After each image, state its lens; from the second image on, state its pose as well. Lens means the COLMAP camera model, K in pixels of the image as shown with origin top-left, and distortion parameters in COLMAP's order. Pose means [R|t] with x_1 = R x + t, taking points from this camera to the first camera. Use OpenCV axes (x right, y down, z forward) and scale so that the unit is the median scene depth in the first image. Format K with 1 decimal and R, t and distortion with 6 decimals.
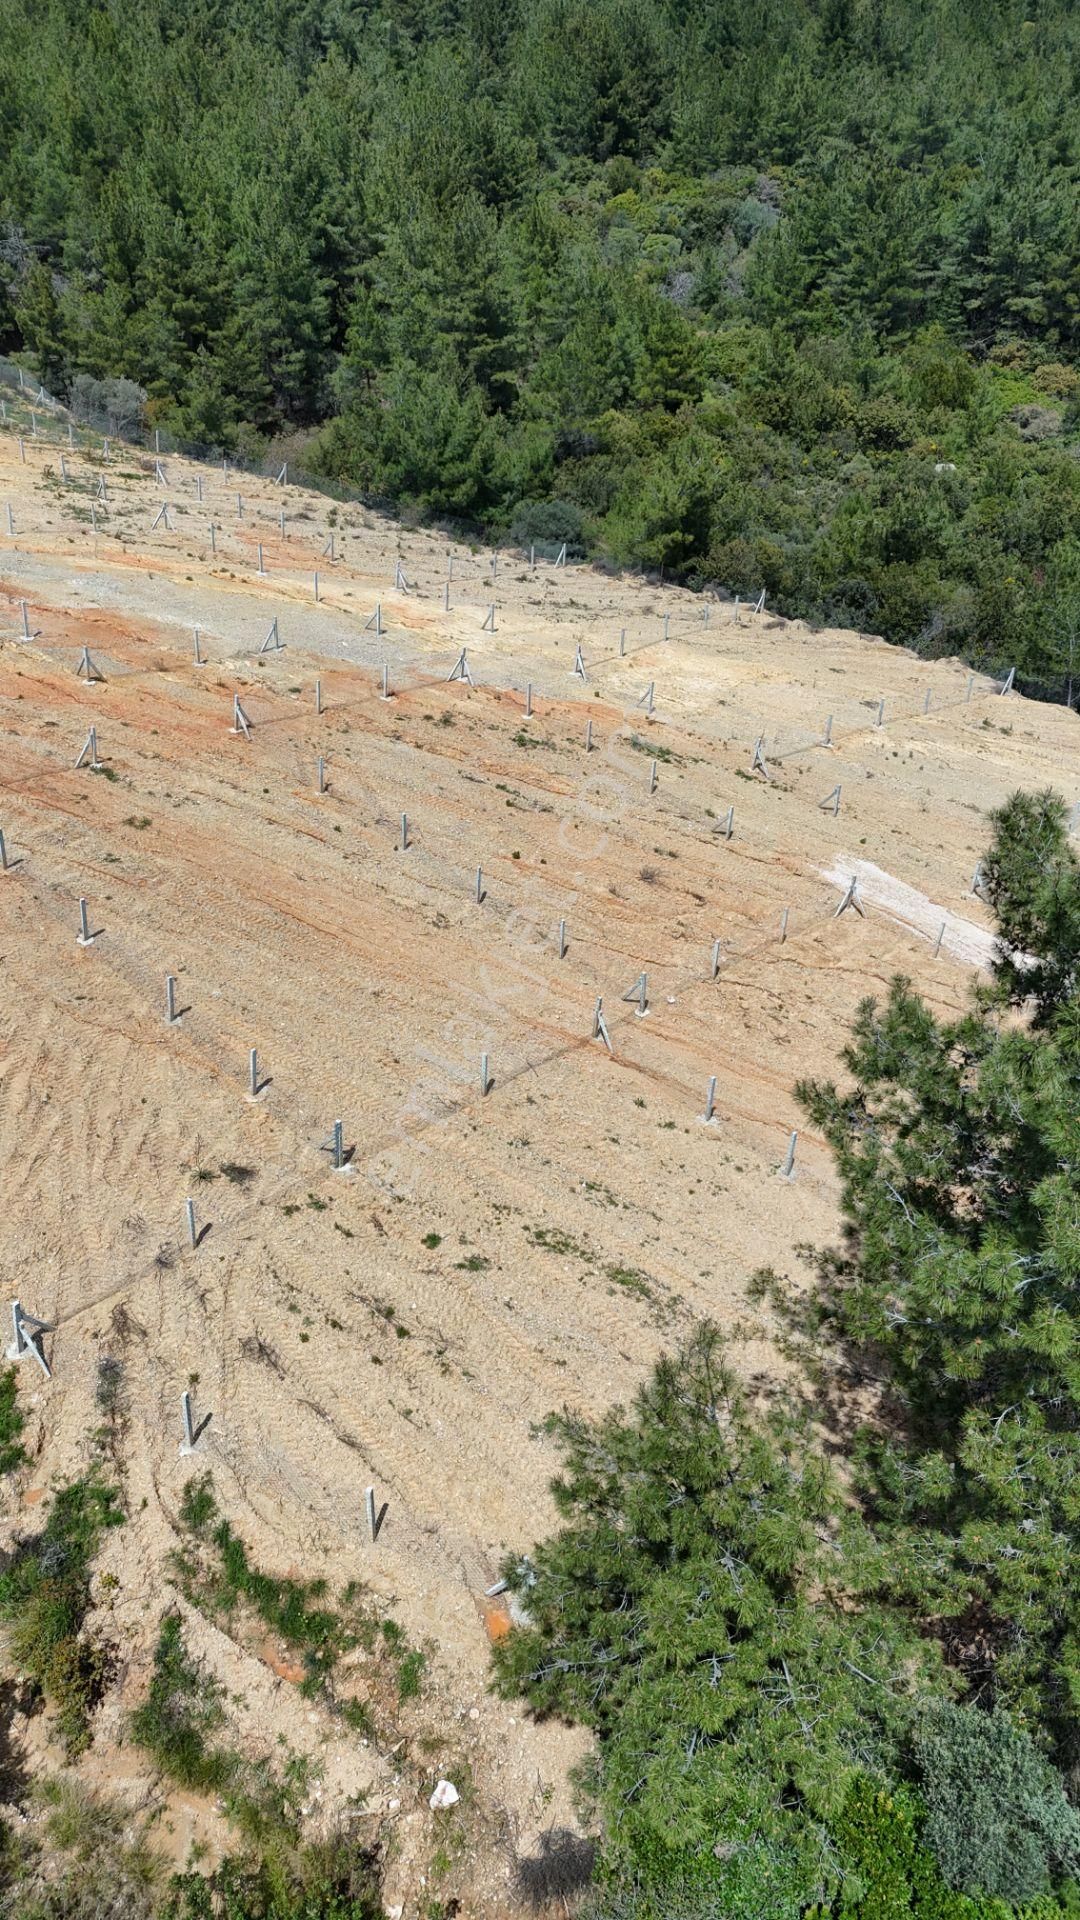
lens RADIAL K [[1404.2, 0, 532.3], [0, 1404.2, 960.6], [0, 0, 1]] dist [0.076166, -0.077727]
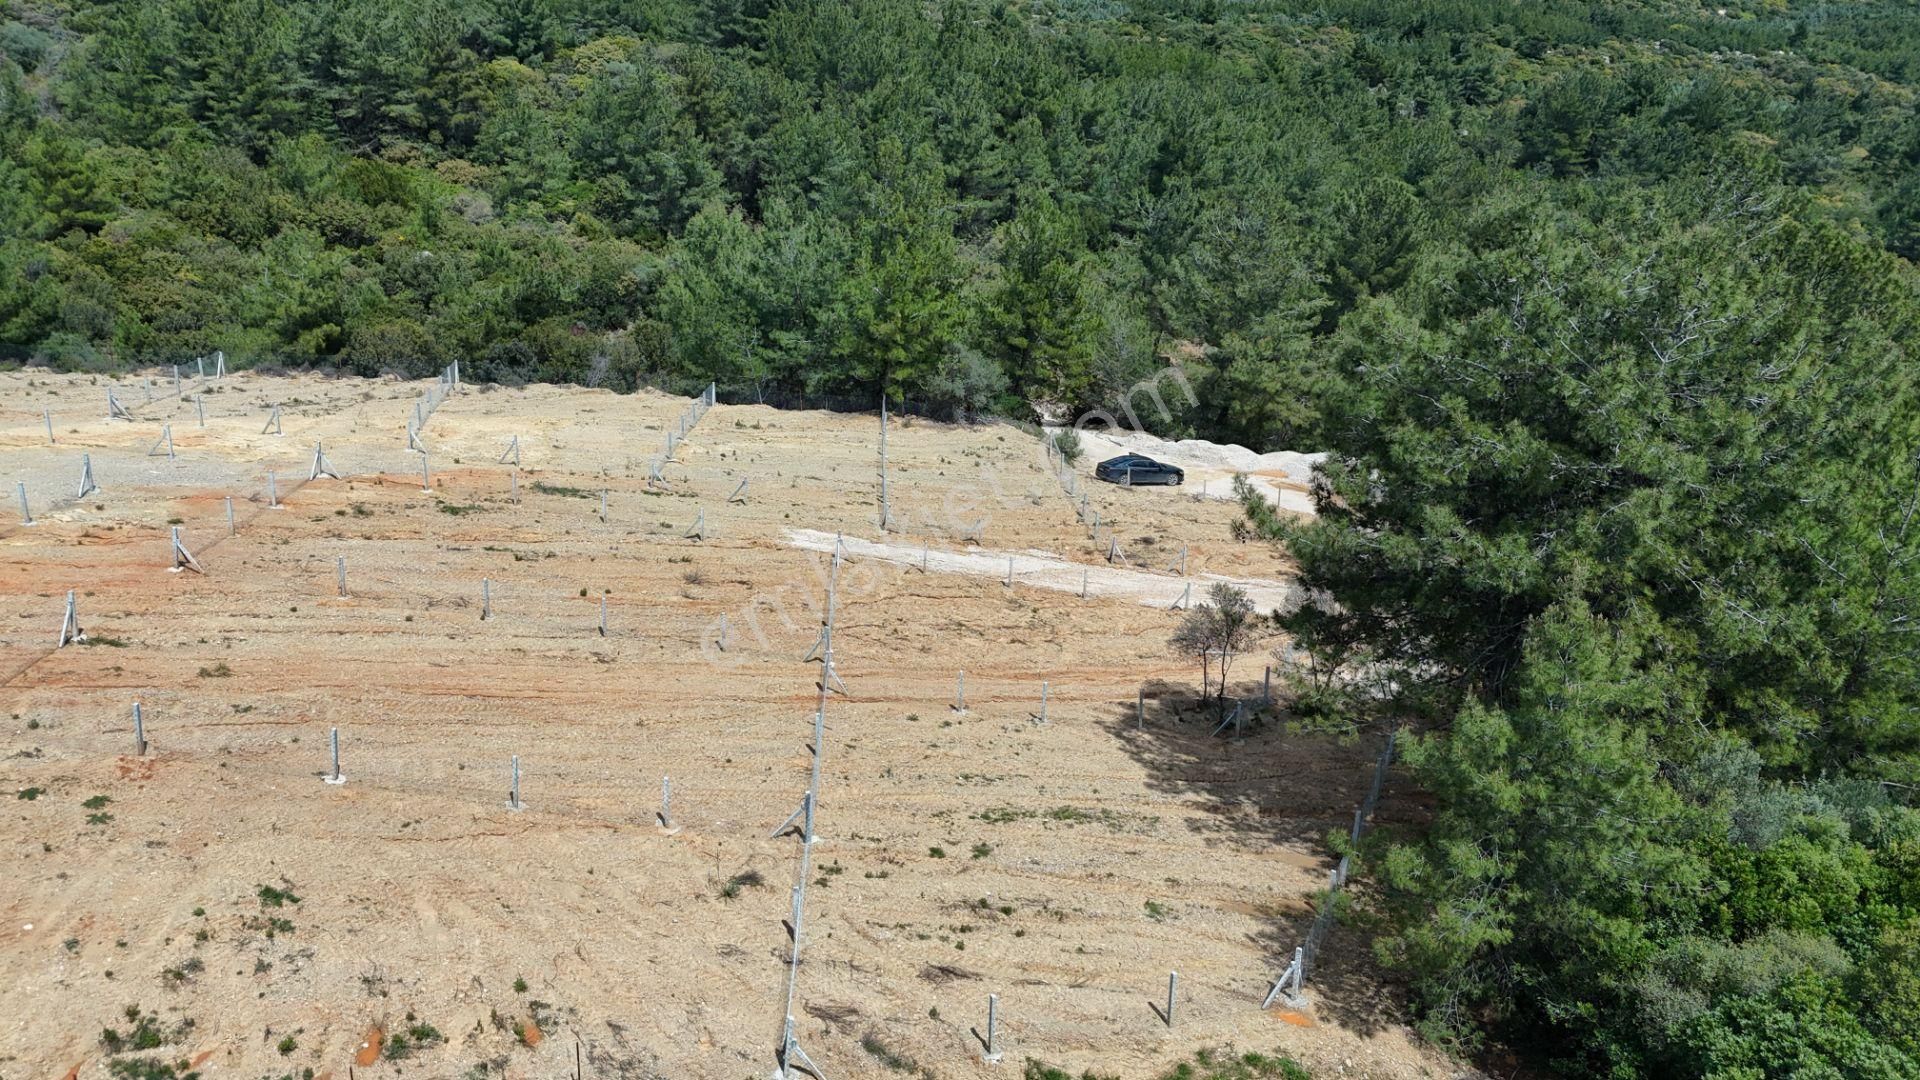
lens RADIAL K [[1391.0, 0, 960.0], [0, 1391.0, 540.0], [0, 0, 1]] dist [0.079313, -0.075675]
pose [[0.704275, -0.257755, 0.661483, -0.161332], [0.350190, 0.936646, -0.007869, -0.003124], [-0.617547, 0.237186, 0.749919, 0.026124]]
